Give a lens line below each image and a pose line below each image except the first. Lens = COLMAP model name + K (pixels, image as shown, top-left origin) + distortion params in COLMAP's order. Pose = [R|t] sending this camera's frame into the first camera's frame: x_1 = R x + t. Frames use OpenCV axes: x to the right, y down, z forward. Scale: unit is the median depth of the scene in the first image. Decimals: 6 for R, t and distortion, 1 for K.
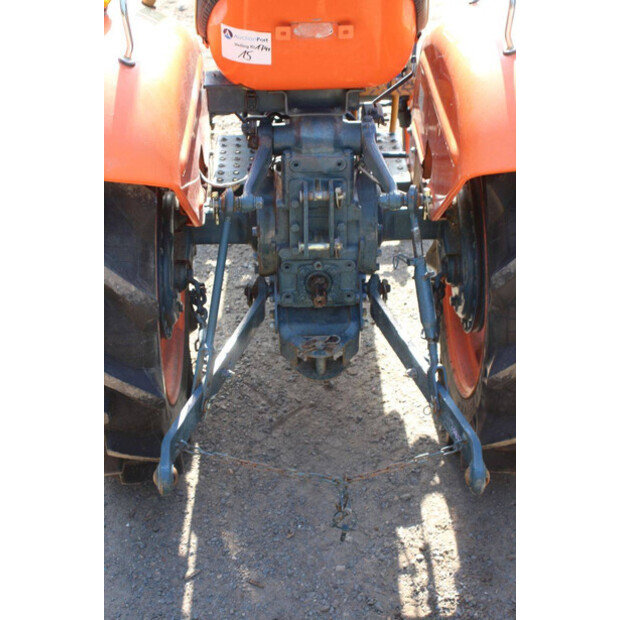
lens RADIAL K [[1049.1, 0, 310.0], [0, 1049.1, 315.2], [0, 0, 1]] dist [0.173095, 0.000000]
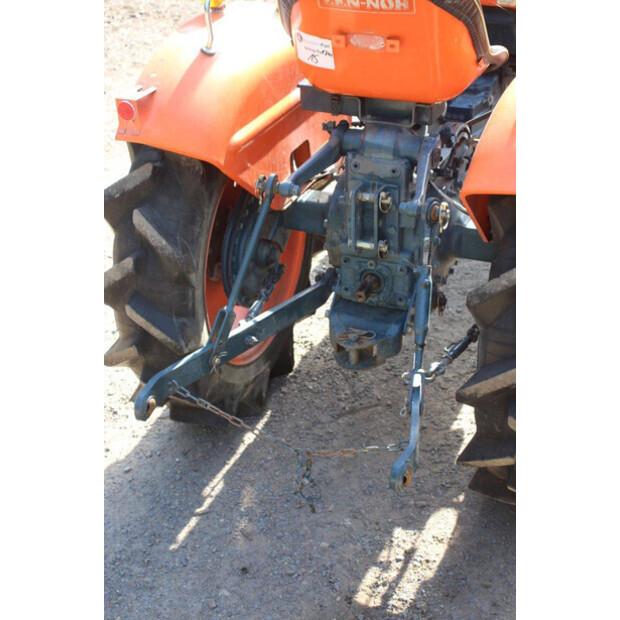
lens RADIAL K [[1049.1, 0, 310.0], [0, 1049.1, 315.9], [0, 0, 1]] dist [0.173095, 0.000000]
pose [[0.906397, 0.201001, -0.371542, 0.366095], [-0.213245, 0.976964, 0.008306, 0.008300], [0.364652, 0.071701, 0.928379, -0.008476]]
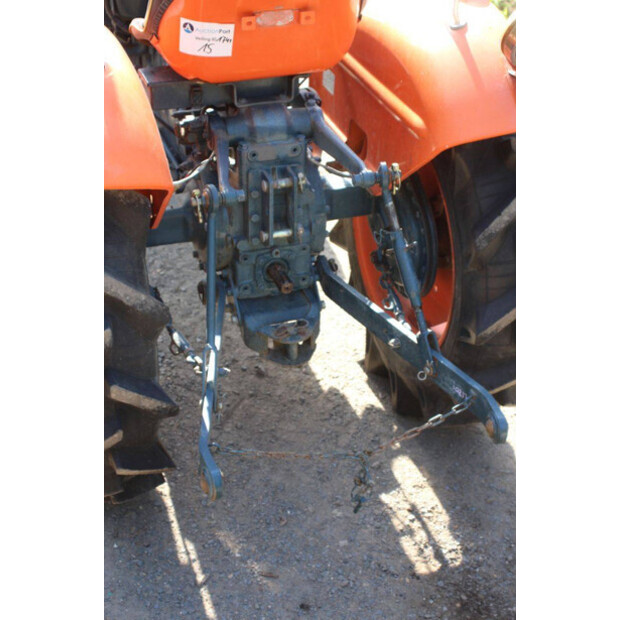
lens RADIAL K [[1049.1, 0, 309.7], [0, 1049.1, 315.4], [0, 0, 1]] dist [0.173095, 0.000000]
pose [[0.953138, -0.143143, 0.266530, -0.244315], [0.140430, 0.989657, 0.029316, -0.013552], [-0.267970, 0.009487, 0.963381, 0.022653]]
